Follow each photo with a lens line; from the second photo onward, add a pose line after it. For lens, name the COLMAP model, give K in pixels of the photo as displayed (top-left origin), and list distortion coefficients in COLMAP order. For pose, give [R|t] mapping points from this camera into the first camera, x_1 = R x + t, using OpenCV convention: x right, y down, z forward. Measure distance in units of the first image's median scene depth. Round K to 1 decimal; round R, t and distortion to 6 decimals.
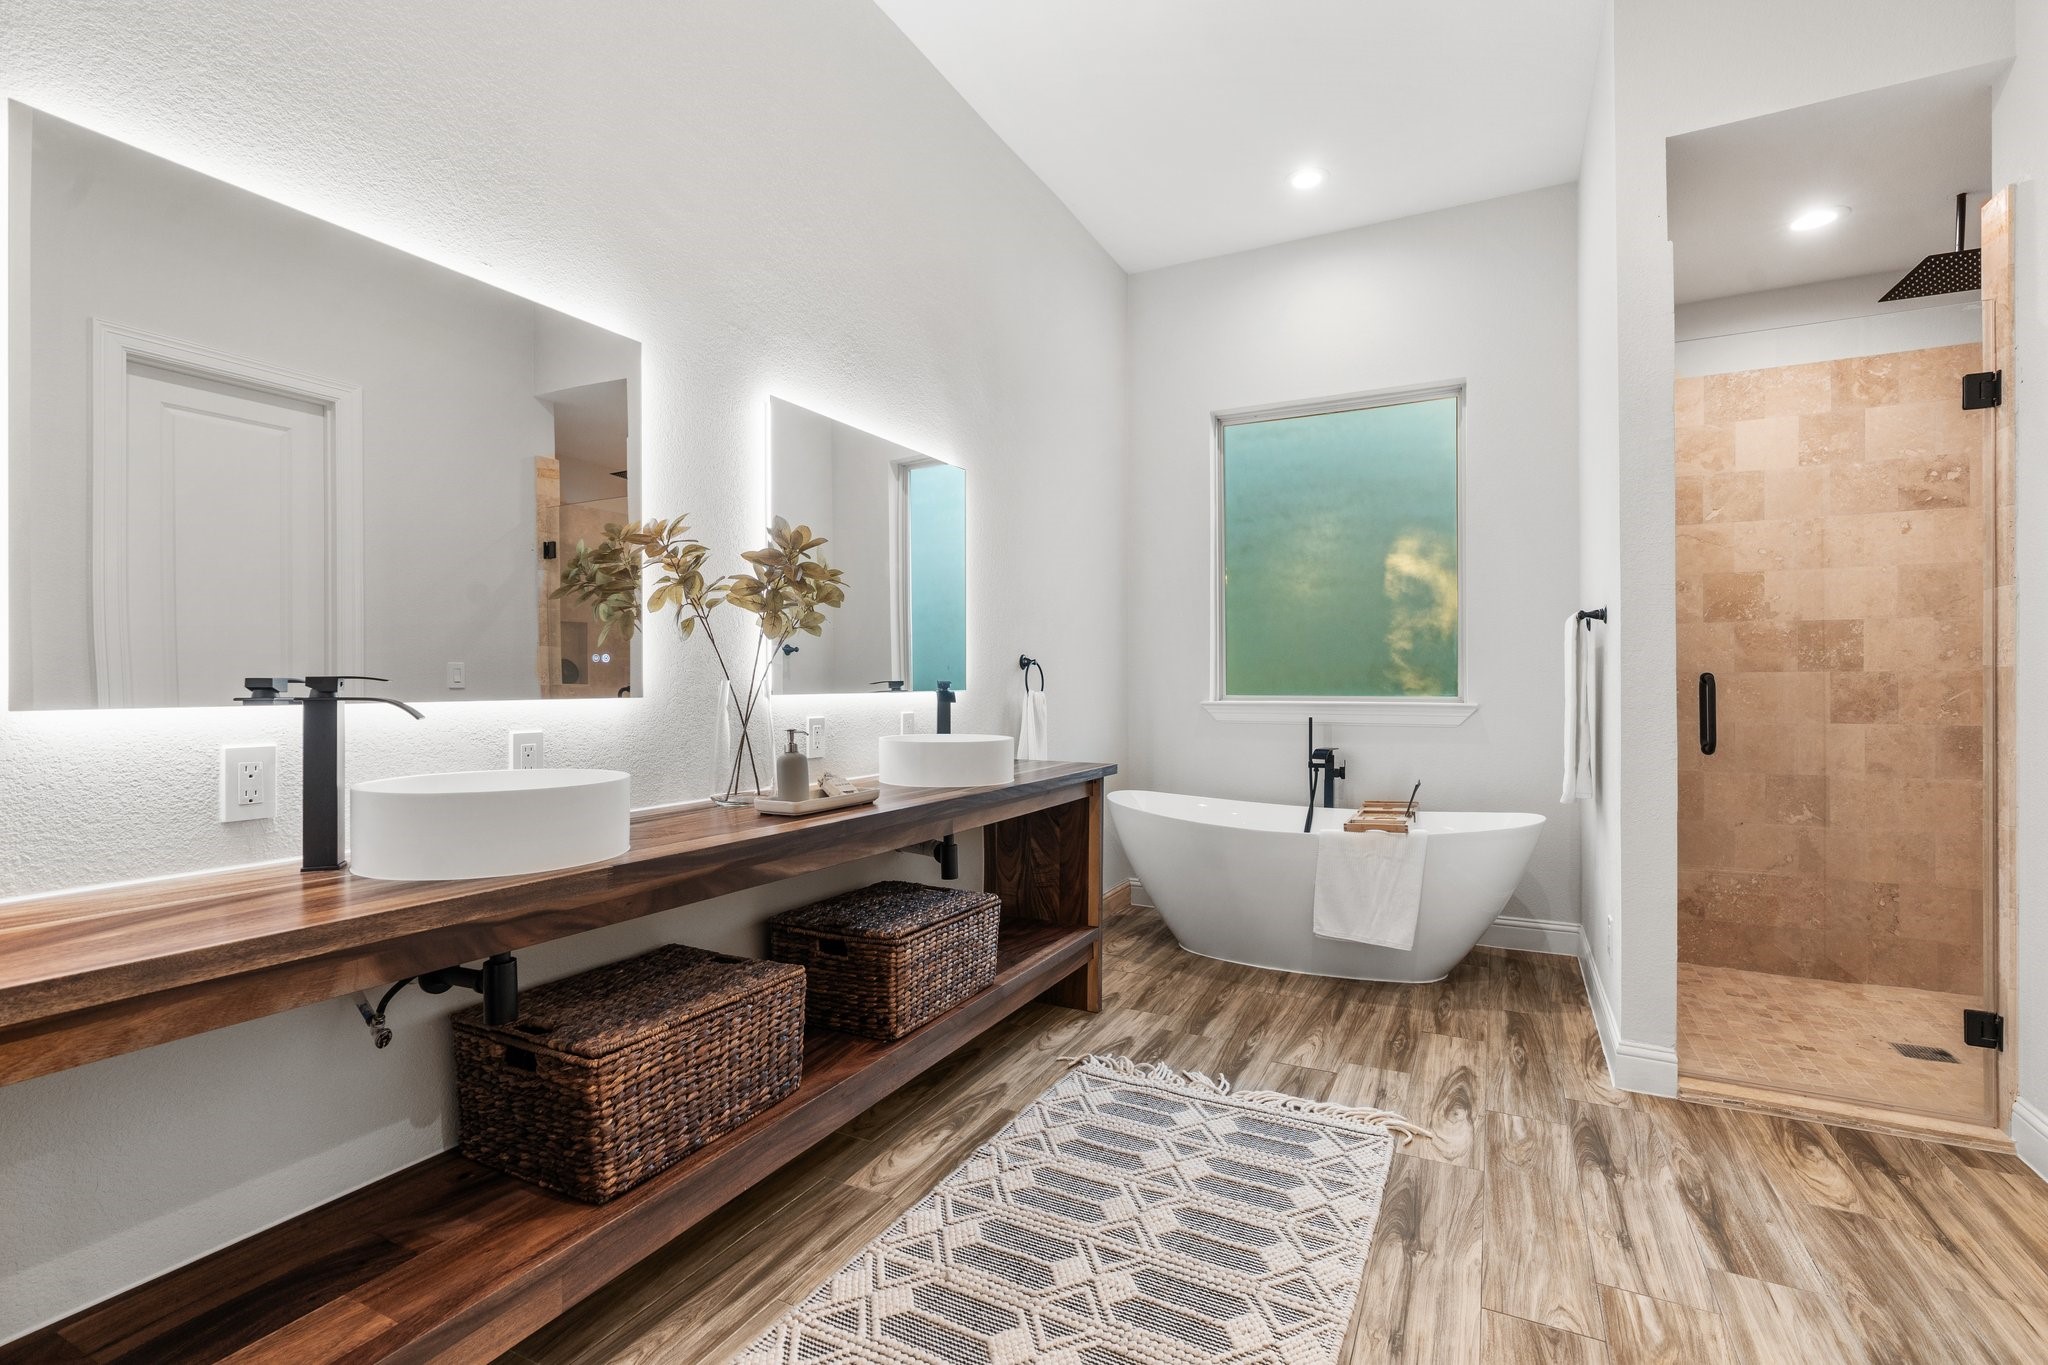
lens RADIAL K [[924.3, 0, 1018.2], [0, 924.3, 682.9], [0, 0, 1]] dist [-0.007460, 0.001616]
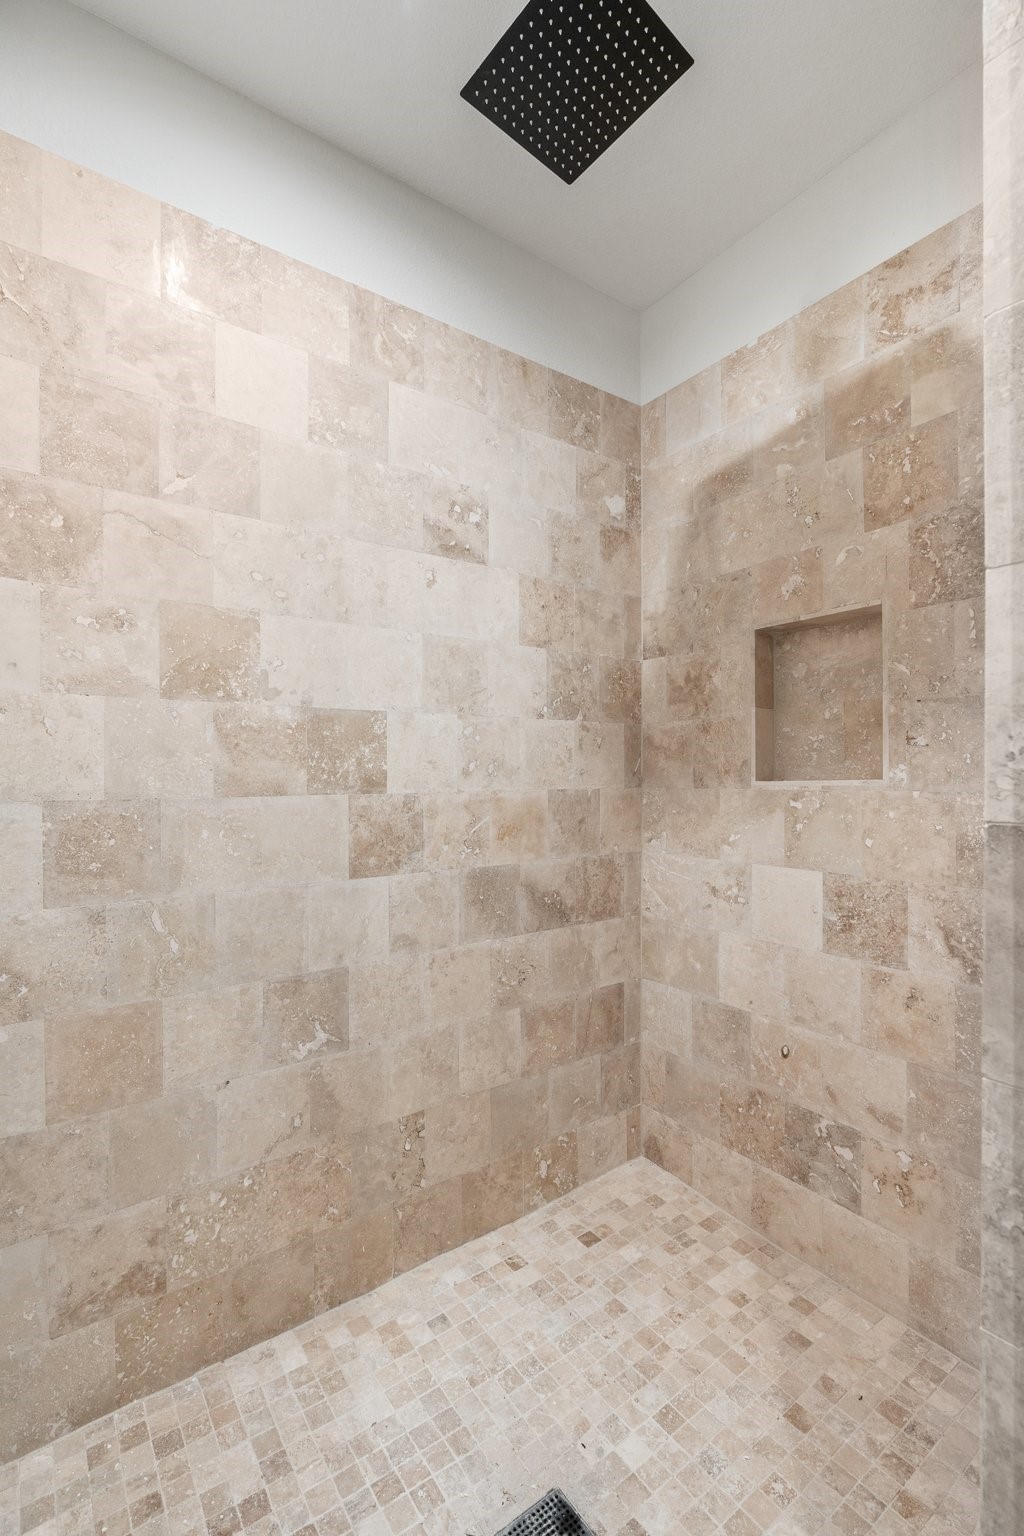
lens RADIAL K [[693.2, 0, 505.7], [0, 693.2, 772.4], [0, 0, 1]] dist [-0.007460, 0.001616]
pose [[0.442603, -0.004143, 0.896708, 0.518086], [0.001642, 0.999991, 0.003810, -0.028274], [-0.896716, -0.000214, 0.442606, 0.703386]]
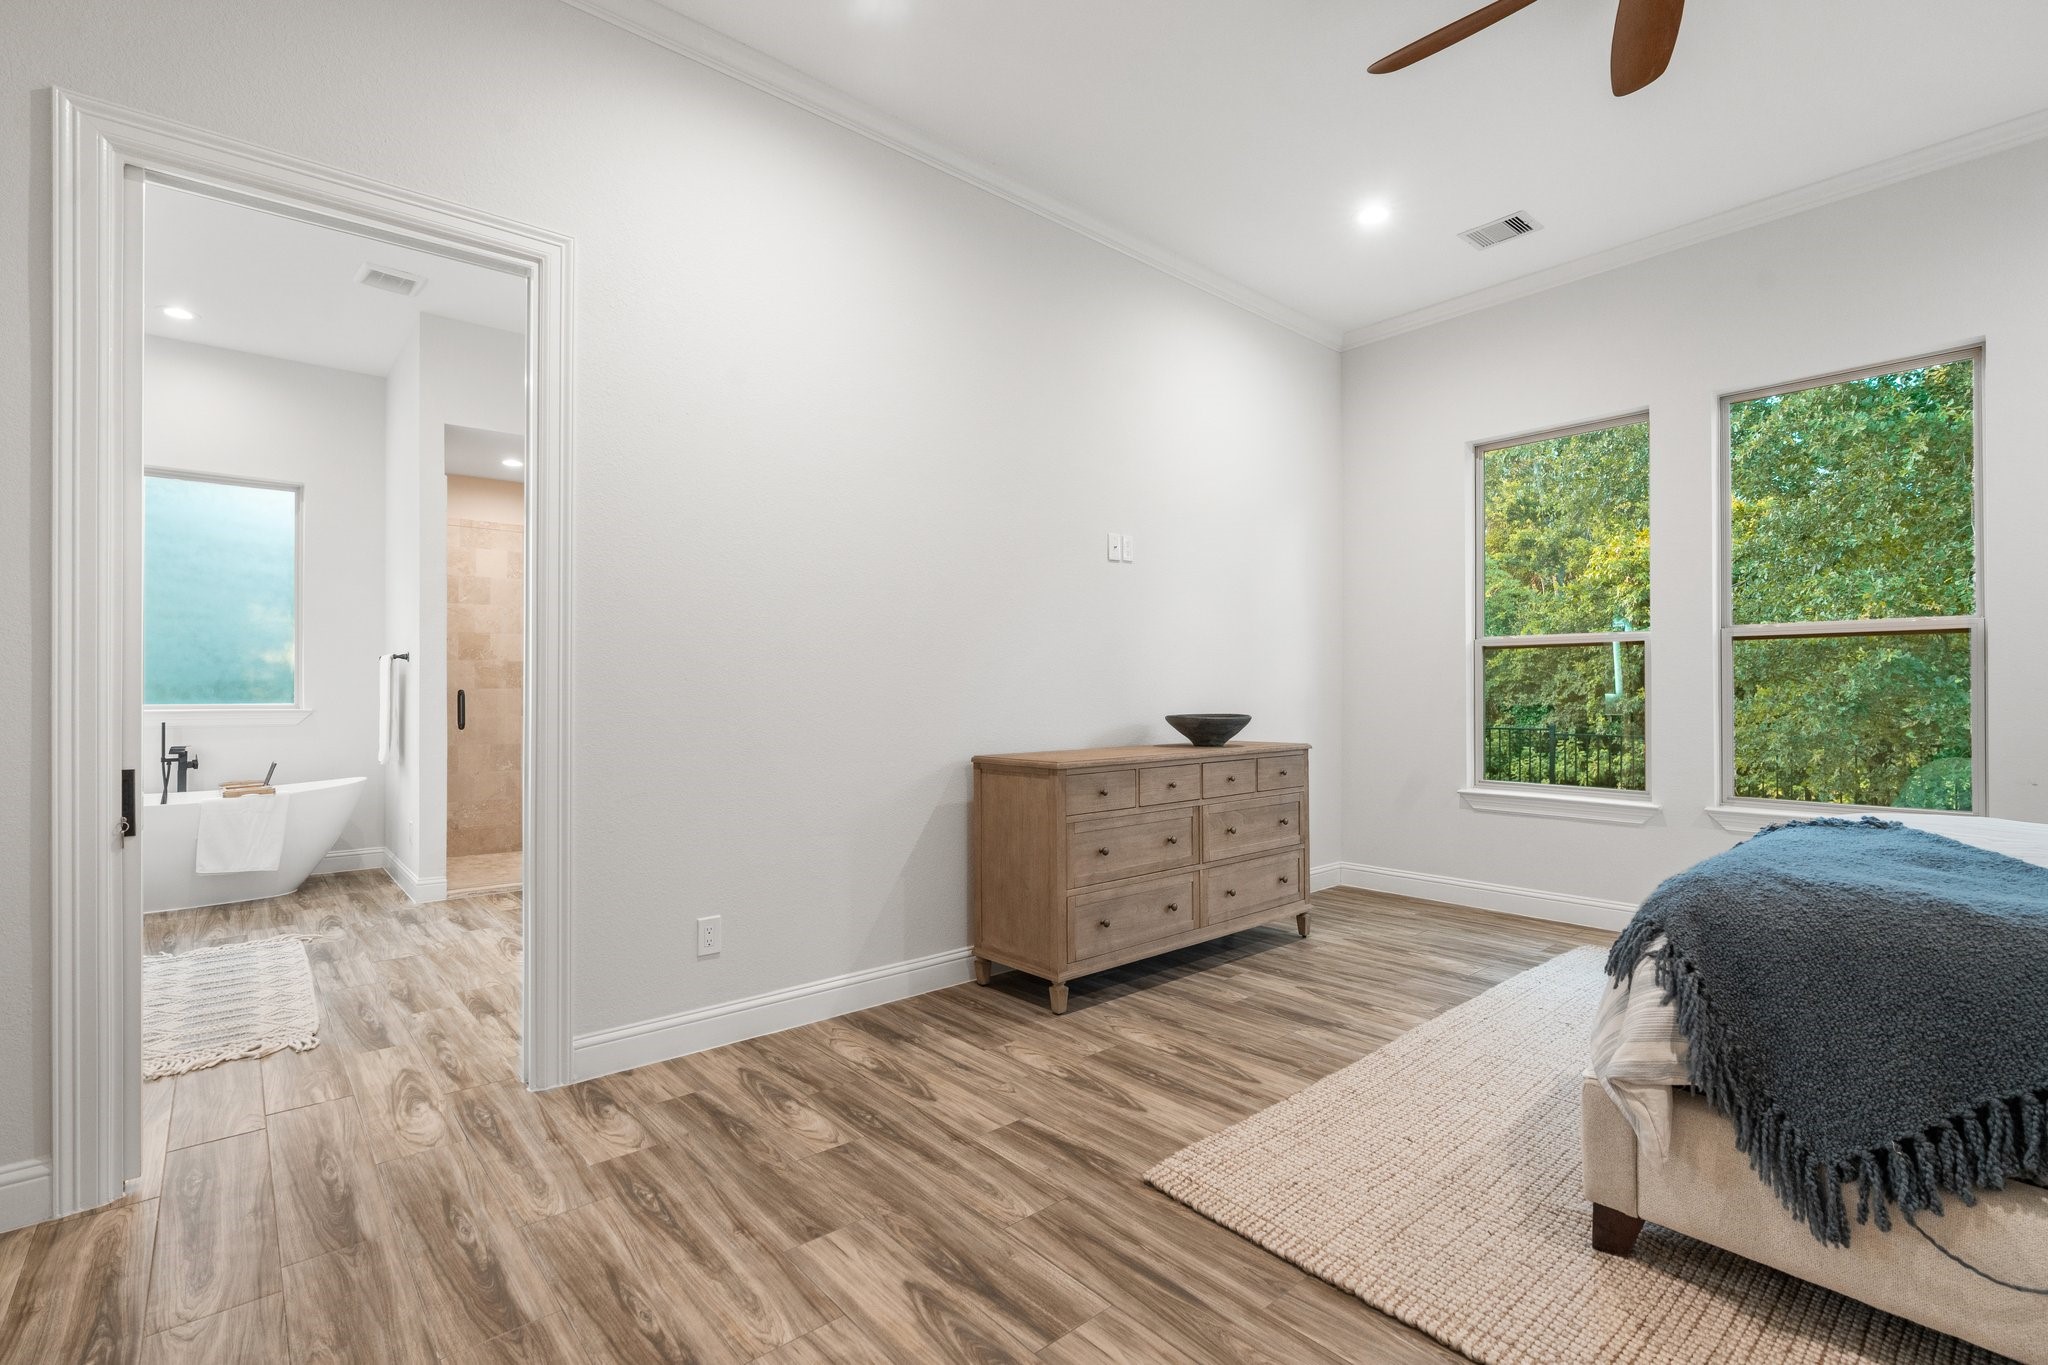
lens RADIAL K [[924.3, 0, 1021.0], [0, 924.3, 688.1], [0, 0, 1]] dist [-0.007460, 0.001616]
pose [[0.371712, 0.007289, 0.928319, -0.504307], [-0.000734, 0.999971, -0.007557, 0.000022], [-0.928348, 0.002128, 0.371707, -0.669490]]
